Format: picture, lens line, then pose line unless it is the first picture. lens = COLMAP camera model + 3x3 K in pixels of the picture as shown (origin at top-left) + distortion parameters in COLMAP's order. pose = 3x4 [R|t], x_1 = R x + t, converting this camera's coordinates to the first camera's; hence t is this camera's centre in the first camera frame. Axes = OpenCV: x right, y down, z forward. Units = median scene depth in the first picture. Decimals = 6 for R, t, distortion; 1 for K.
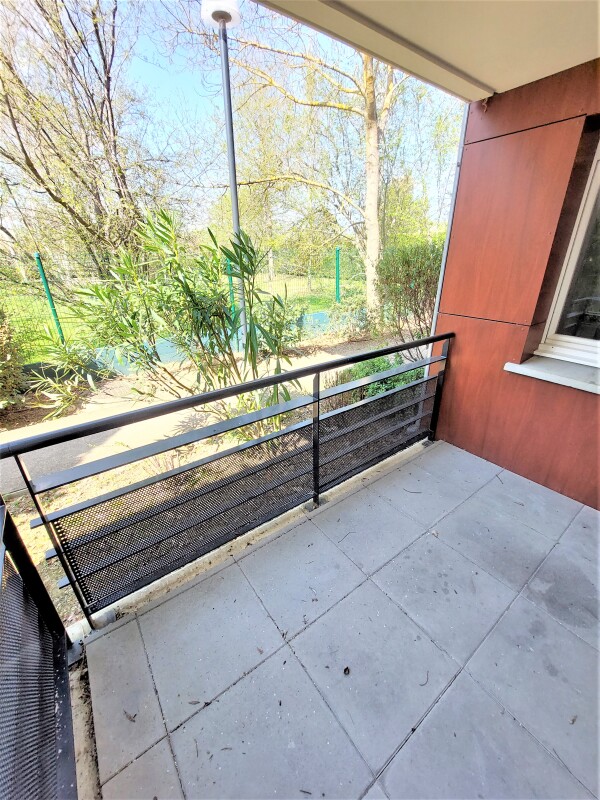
lens RADIAL K [[319.7, 0, 300.0], [0, 319.7, 400.0], [0, 0, 1]] dist [-0.033294, 0.000194]
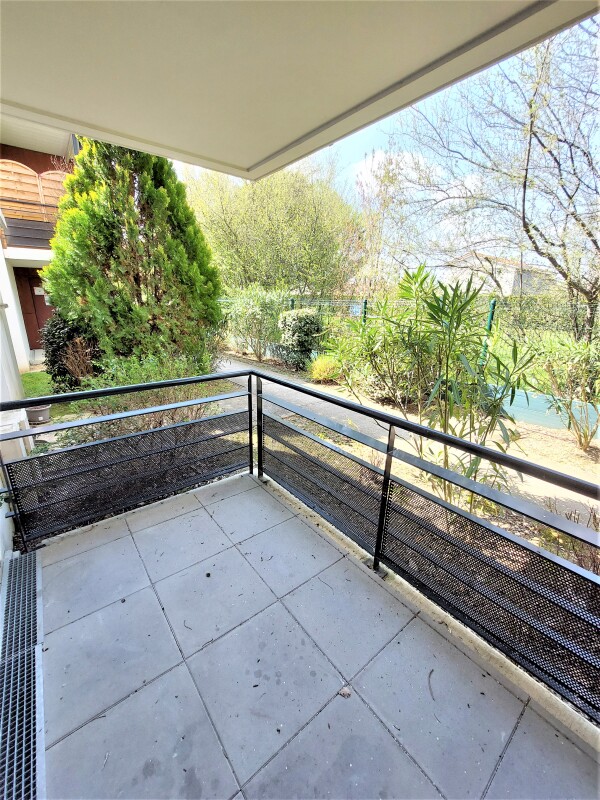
lens RADIAL K [[319.7, 0, 300.0], [0, 319.7, 400.0], [0, 0, 1]] dist [-0.033294, 0.000194]
pose [[0.037552, 0.319336, -0.946897, 0.798328], [-0.428509, 0.861171, 0.273431, -0.254561], [0.902757, 0.395487, 0.169177, 0.501304]]
